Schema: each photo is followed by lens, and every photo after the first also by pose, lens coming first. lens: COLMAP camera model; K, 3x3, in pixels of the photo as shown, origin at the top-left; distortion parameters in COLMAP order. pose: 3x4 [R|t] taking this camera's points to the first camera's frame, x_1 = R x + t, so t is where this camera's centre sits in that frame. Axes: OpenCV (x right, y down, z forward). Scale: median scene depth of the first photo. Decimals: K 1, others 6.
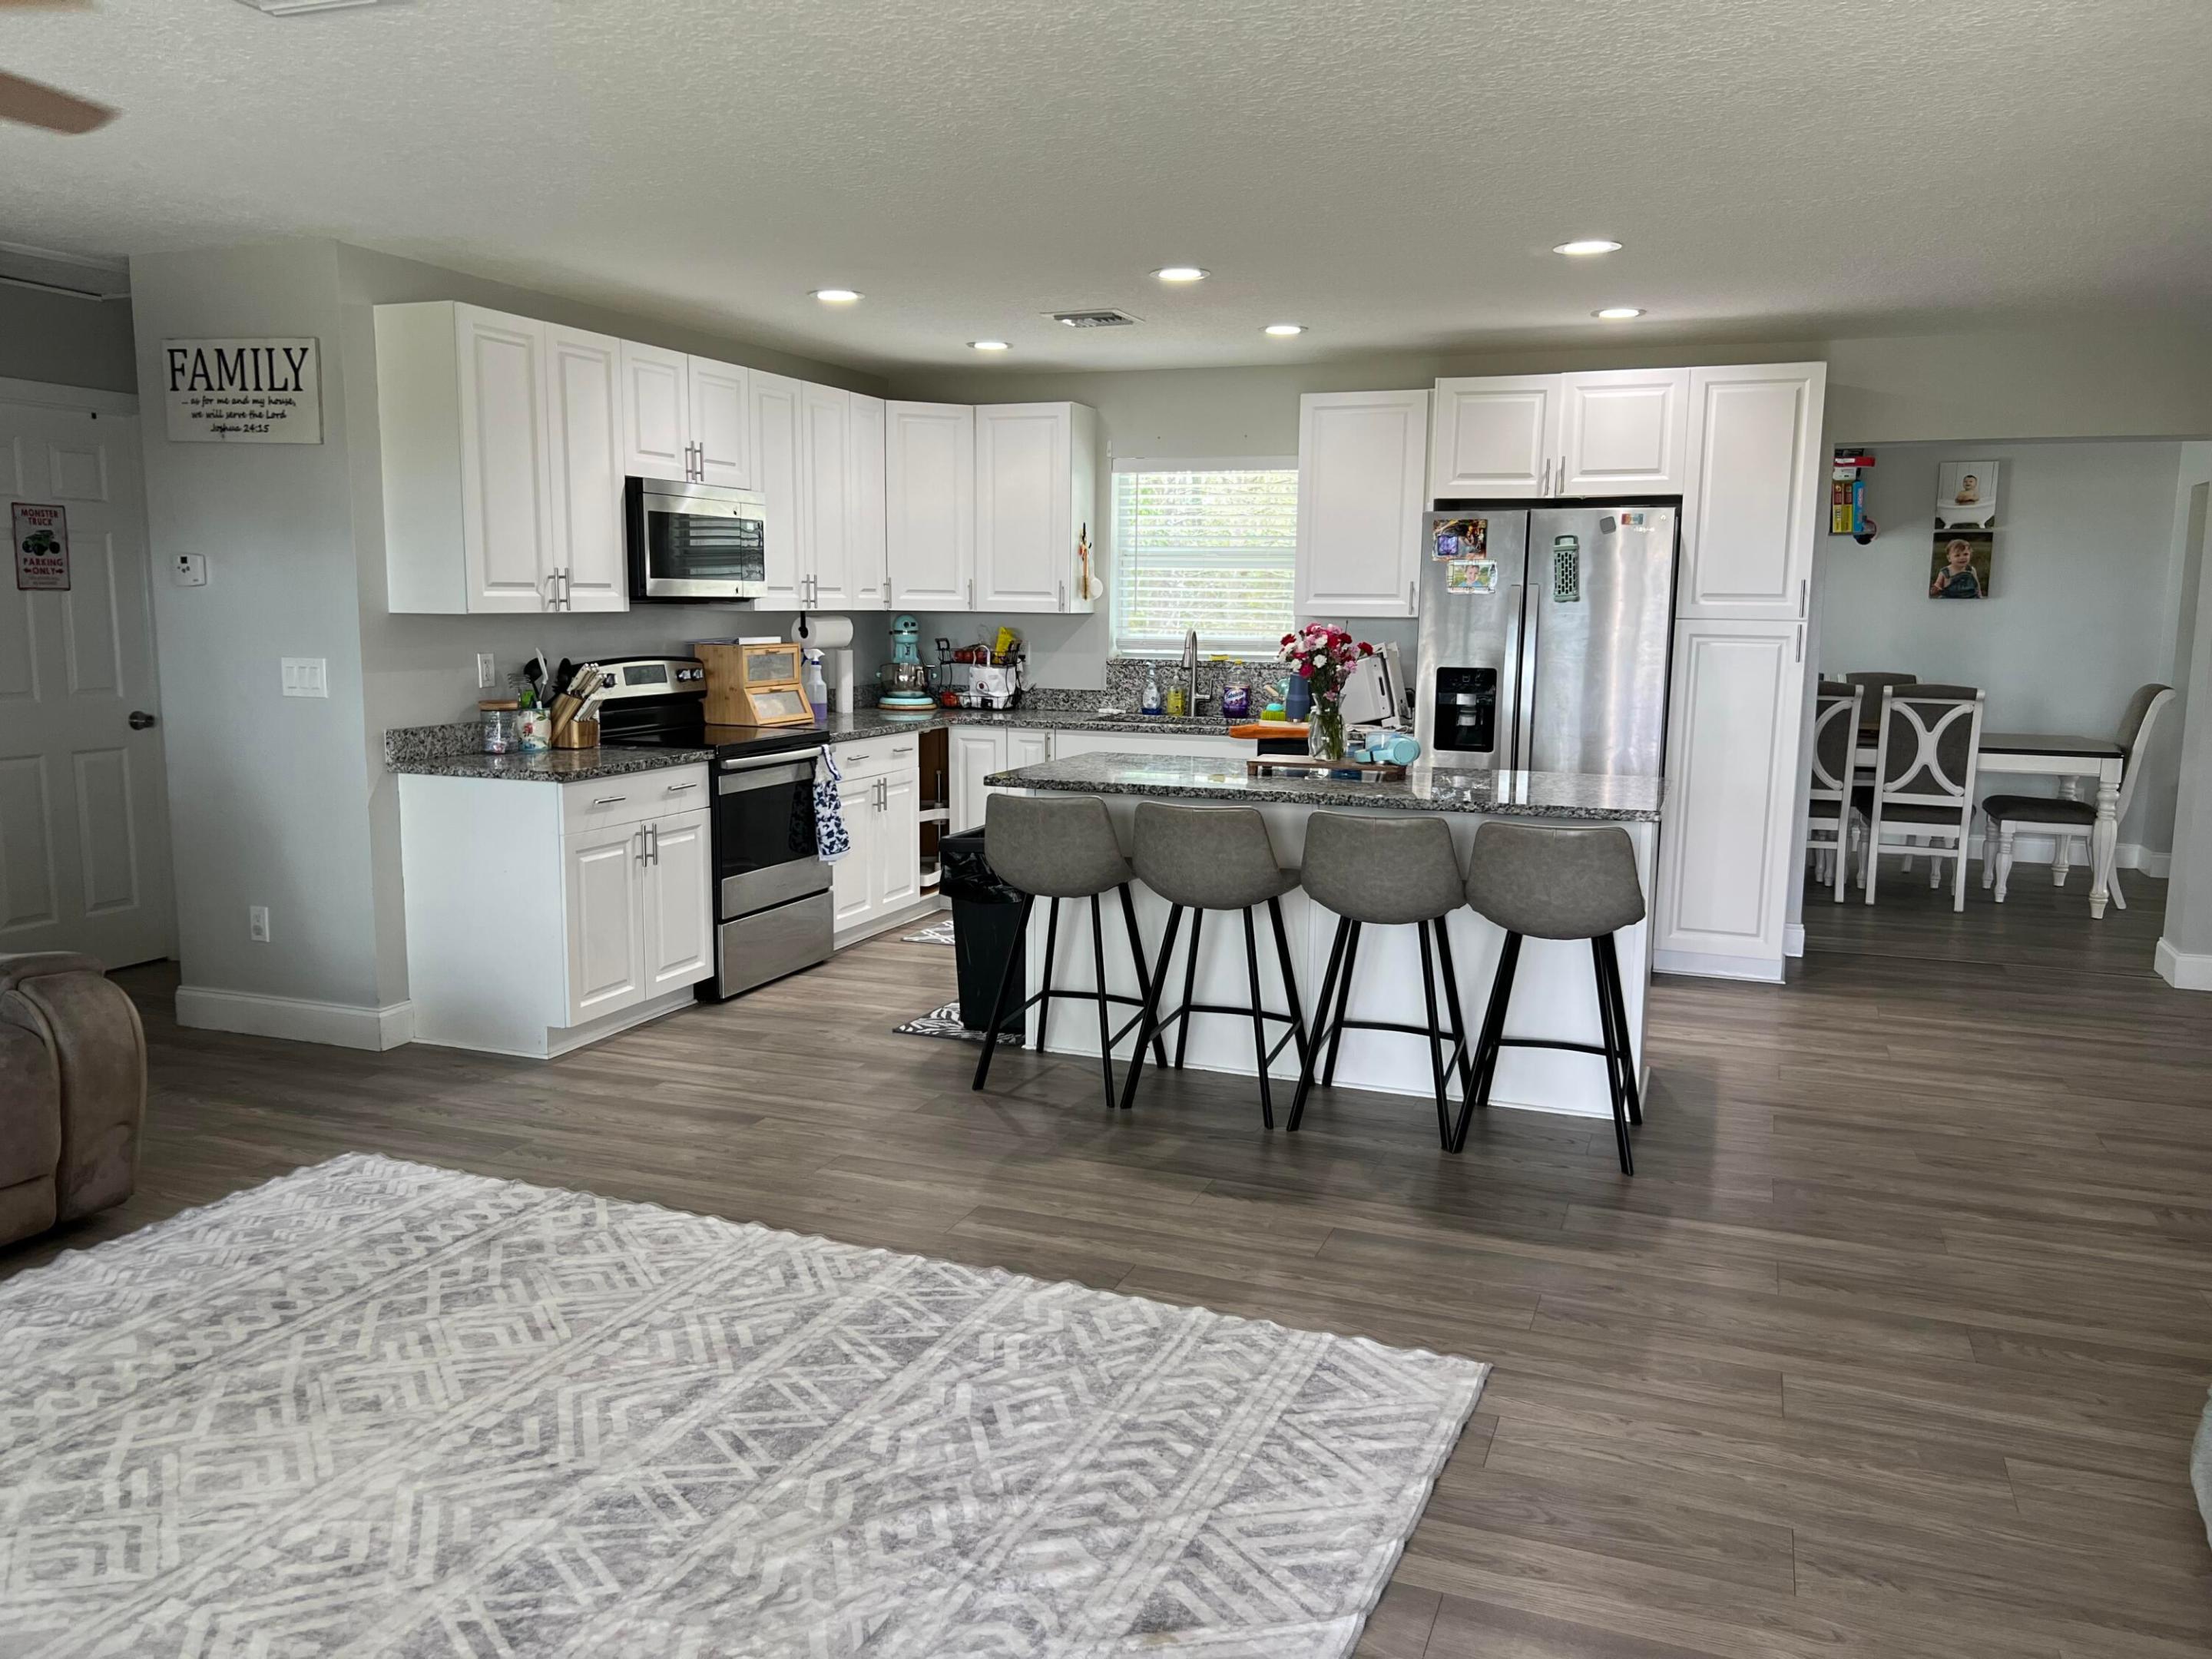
lens RADIAL K [[1653.7, 0, 1102.2], [0, 1653.7, 835.7], [0, 0, 1]] dist [0.051281, -0.057490]
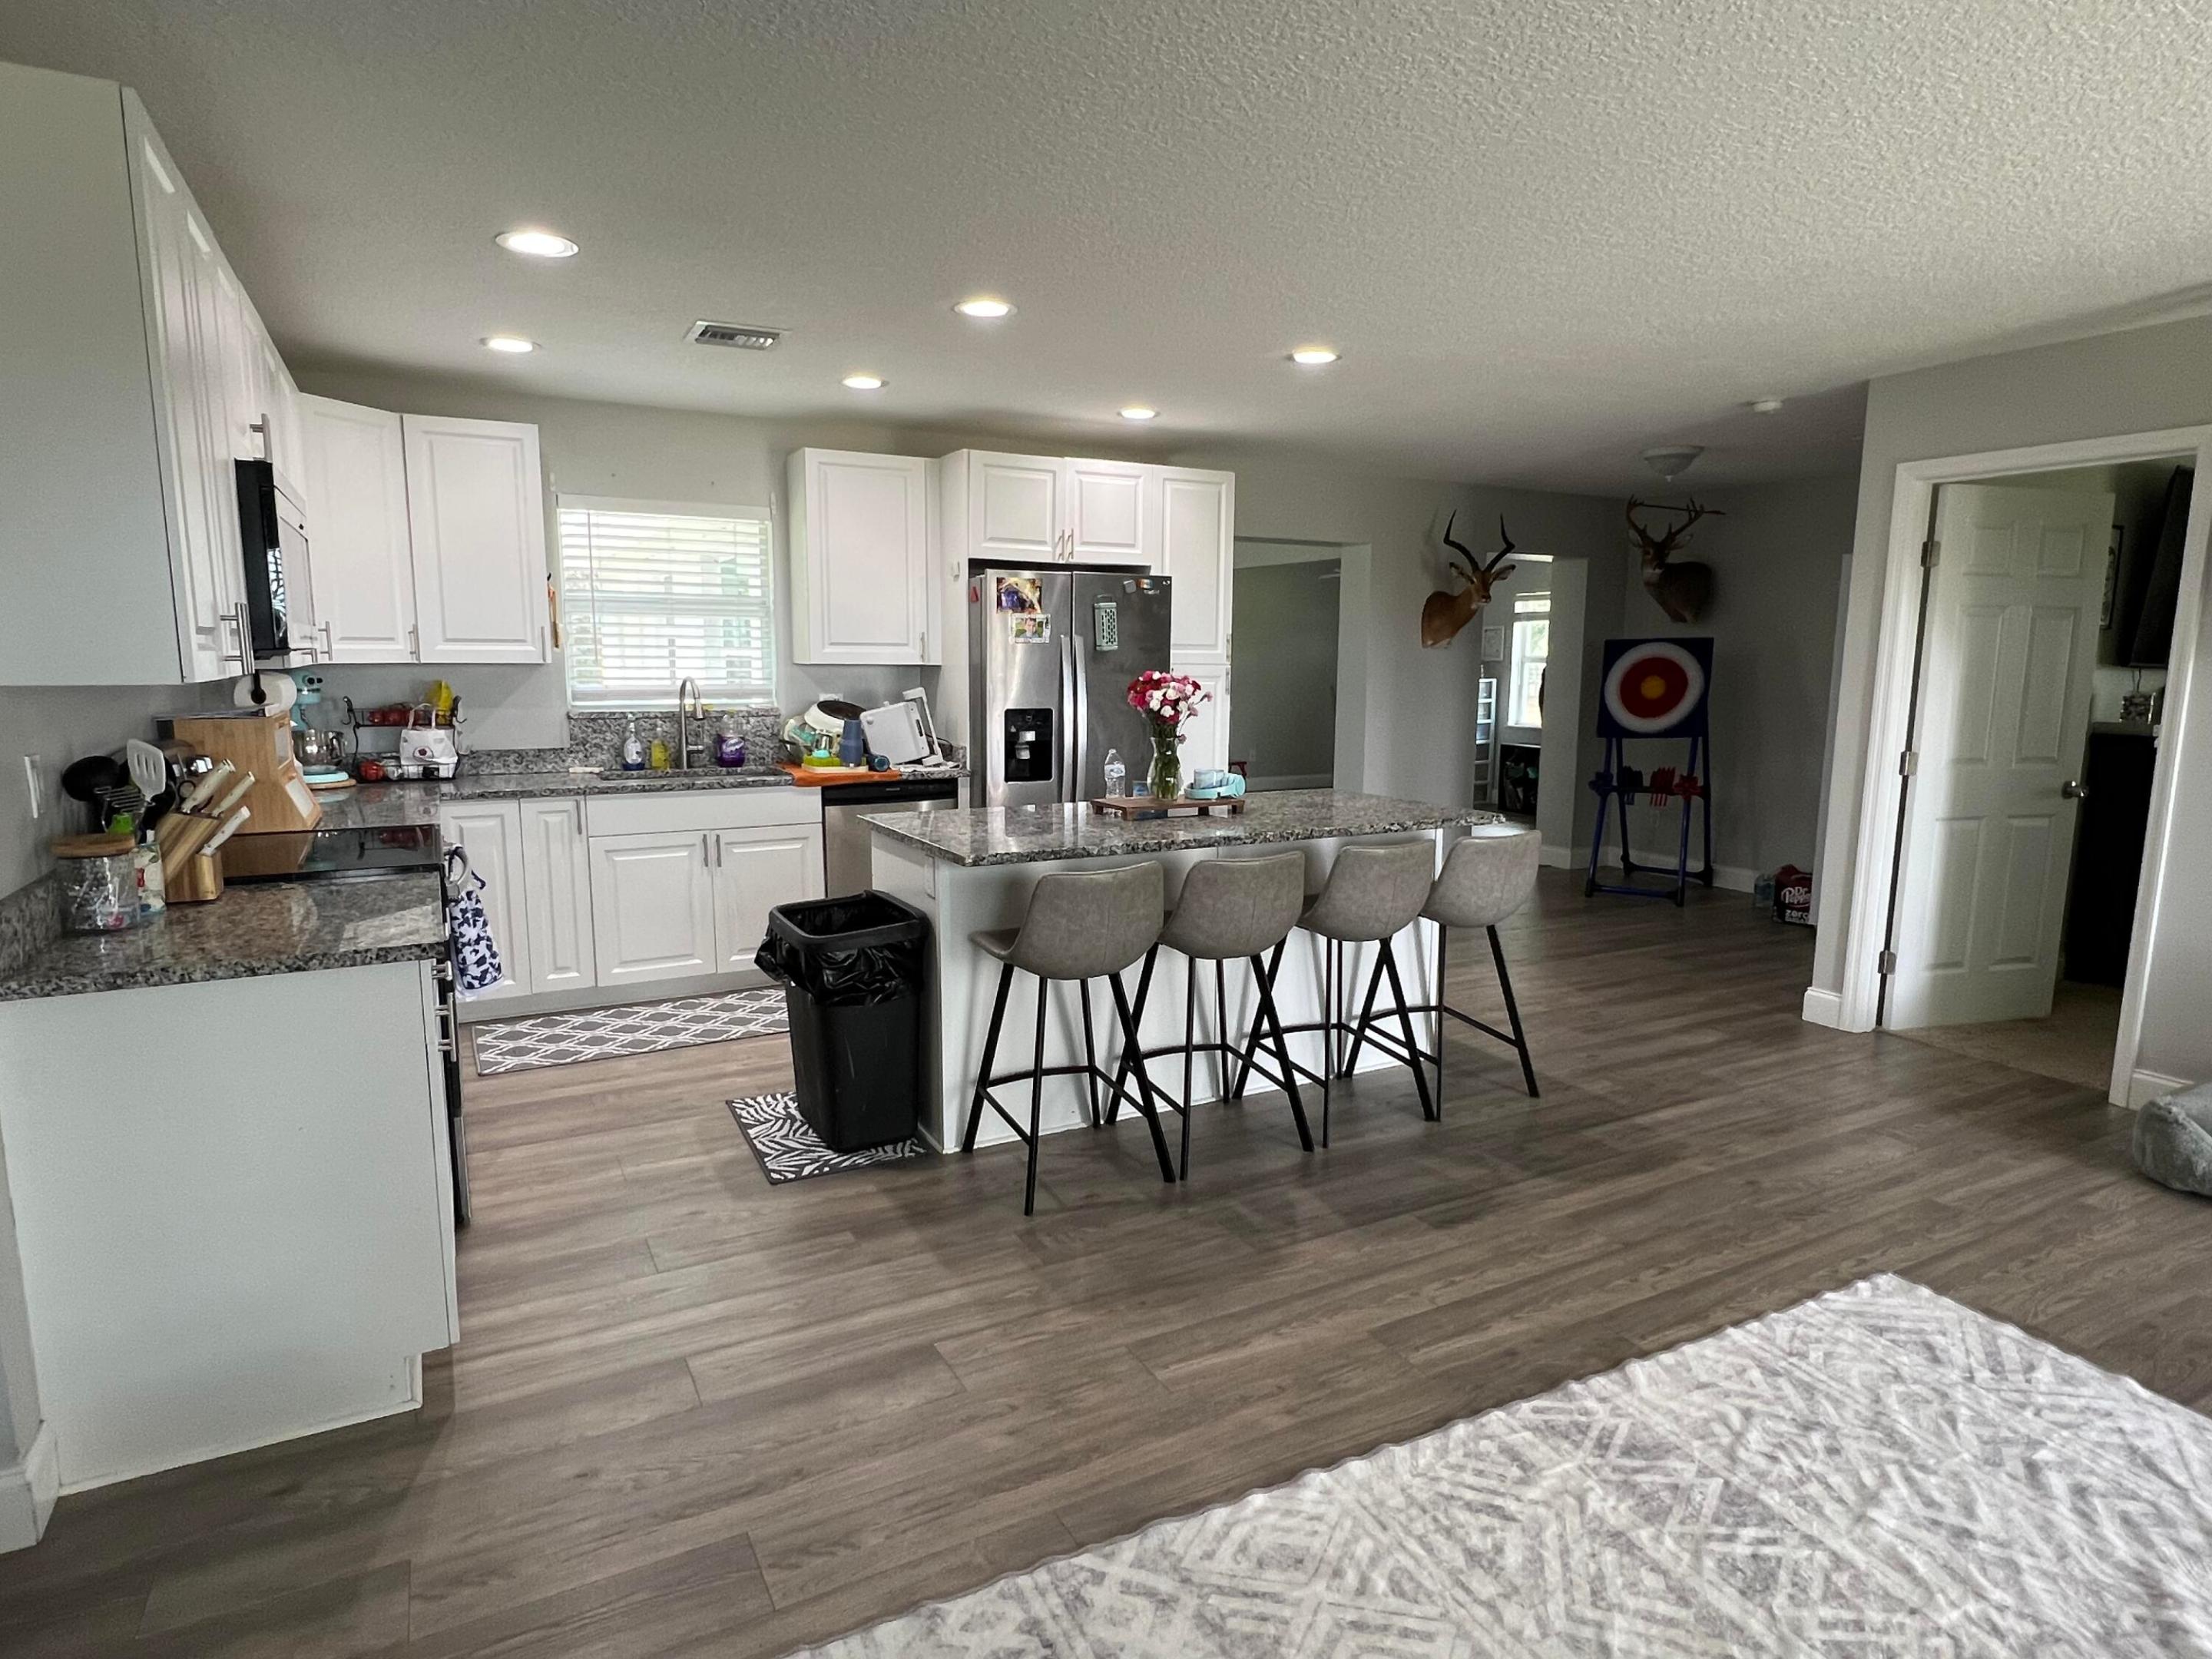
lens RADIAL K [[1238.8, 0, 1106.0], [0, 1238.8, 829.5], [0, 0, 1]] dist [-0.001305, 0.003872]
pose [[0.647480, -0.114265, 0.753467, -0.394829], [0.107826, 0.992485, 0.057854, -0.061832], [-0.754415, 0.043784, 0.654935, 0.405404]]
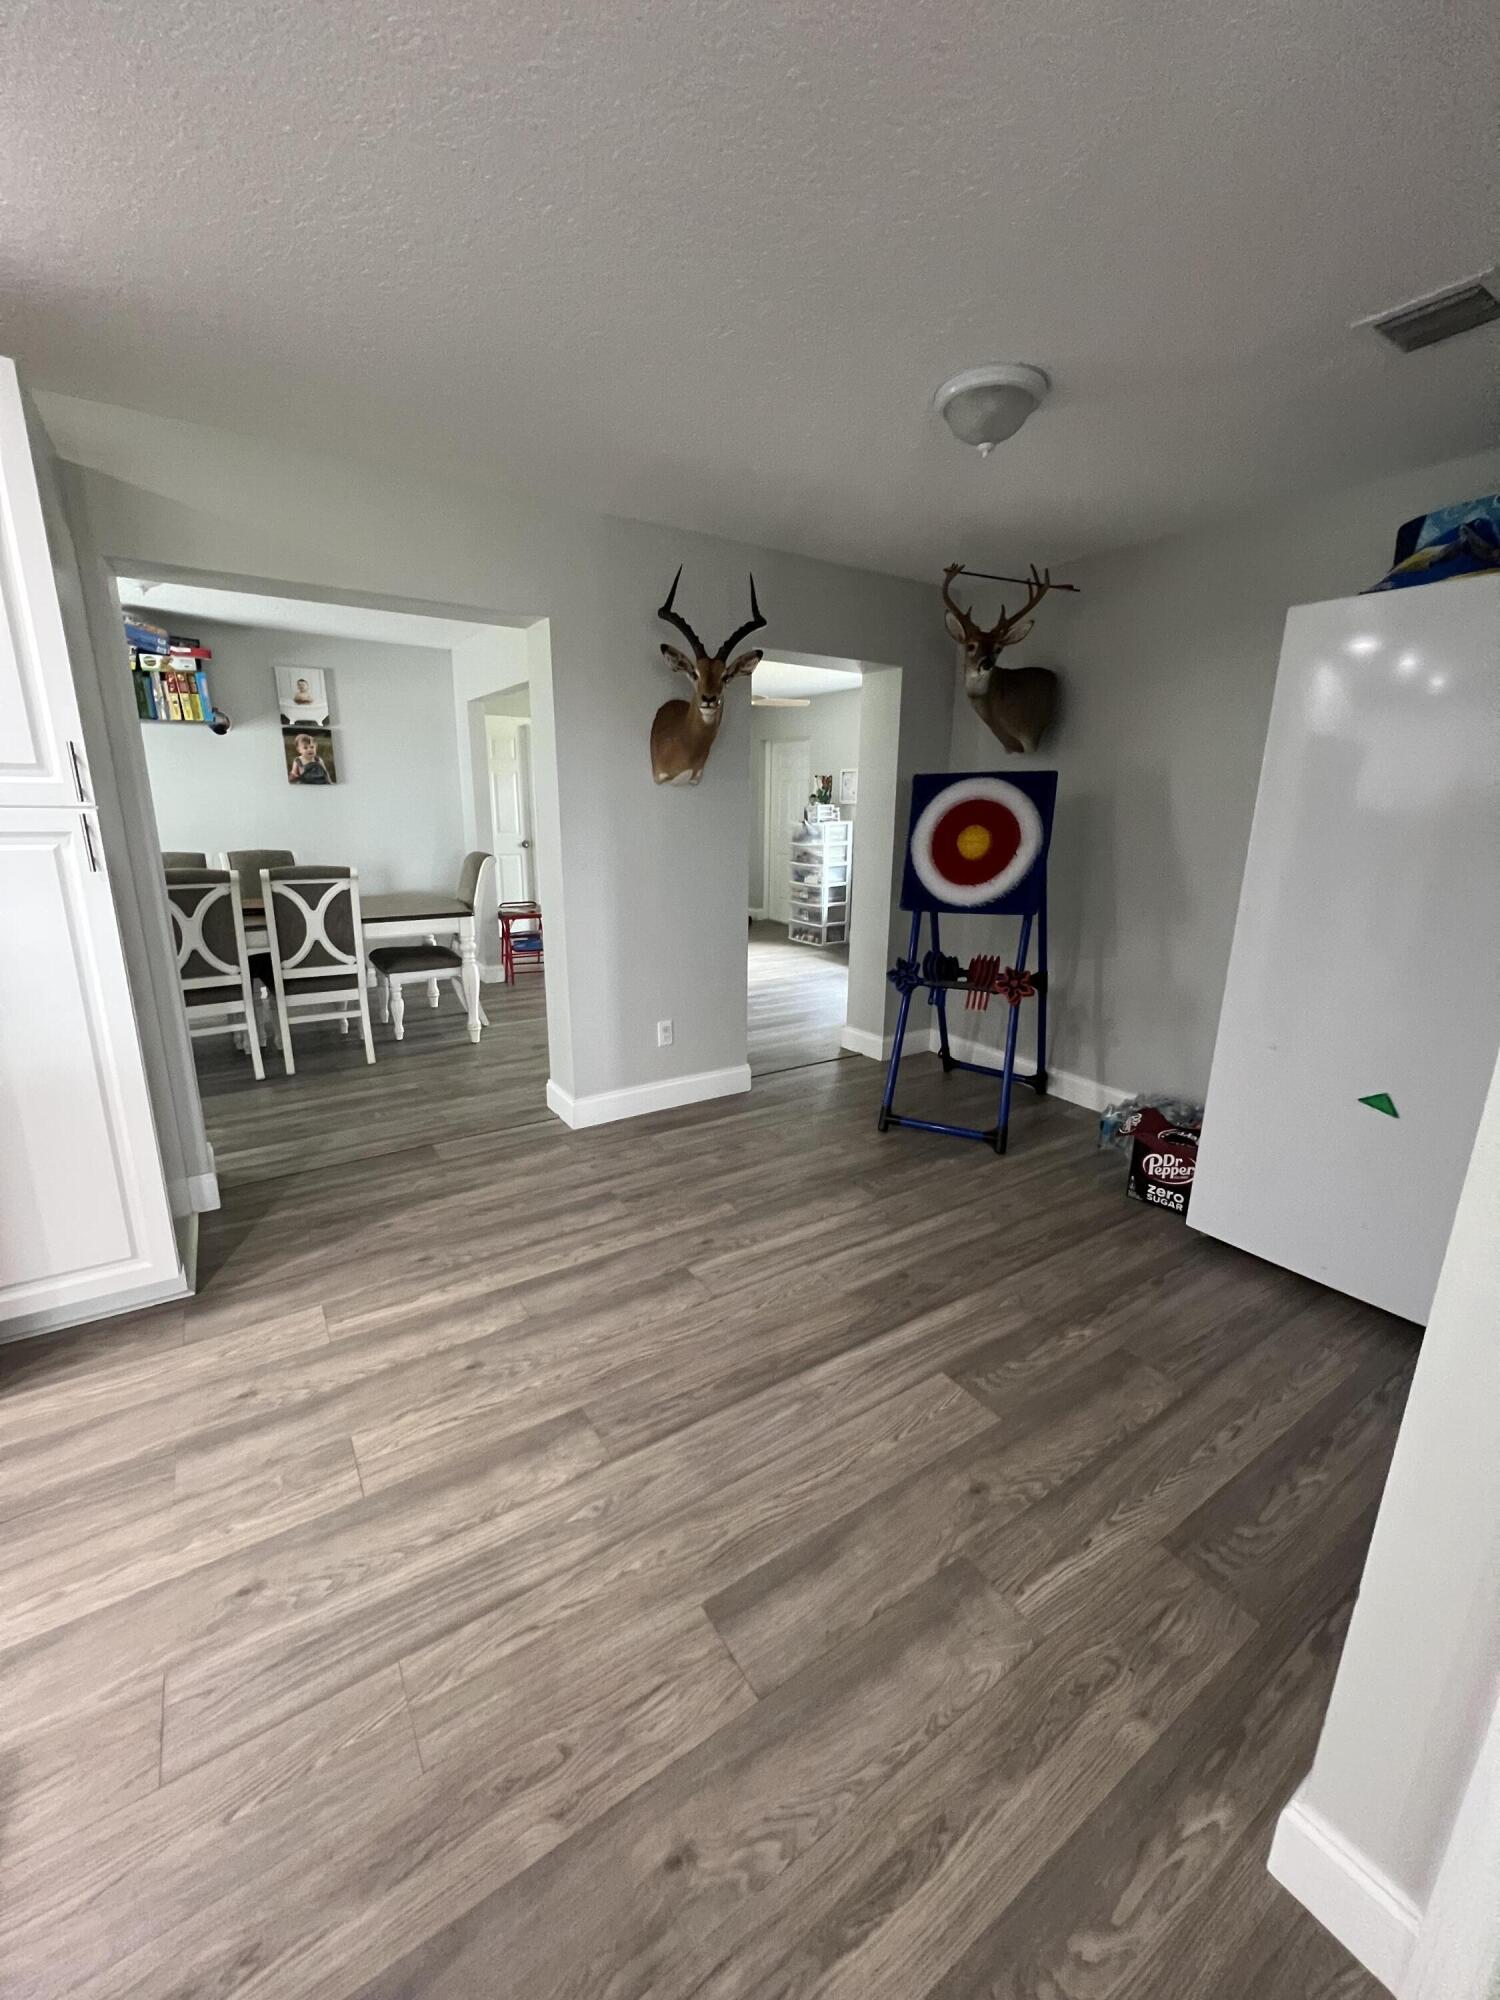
lens RADIAL K [[794.4, 0, 750.0], [0, 794.4, 1000.0], [0, 0, 1]] dist [-0.001126, 0.000157]
pose [[0.572111, -0.205469, 0.794023, 0.293906], [0.110441, 0.978594, 0.173655, -0.077077], [-0.812707, -0.011657, 0.582557, 0.583140]]
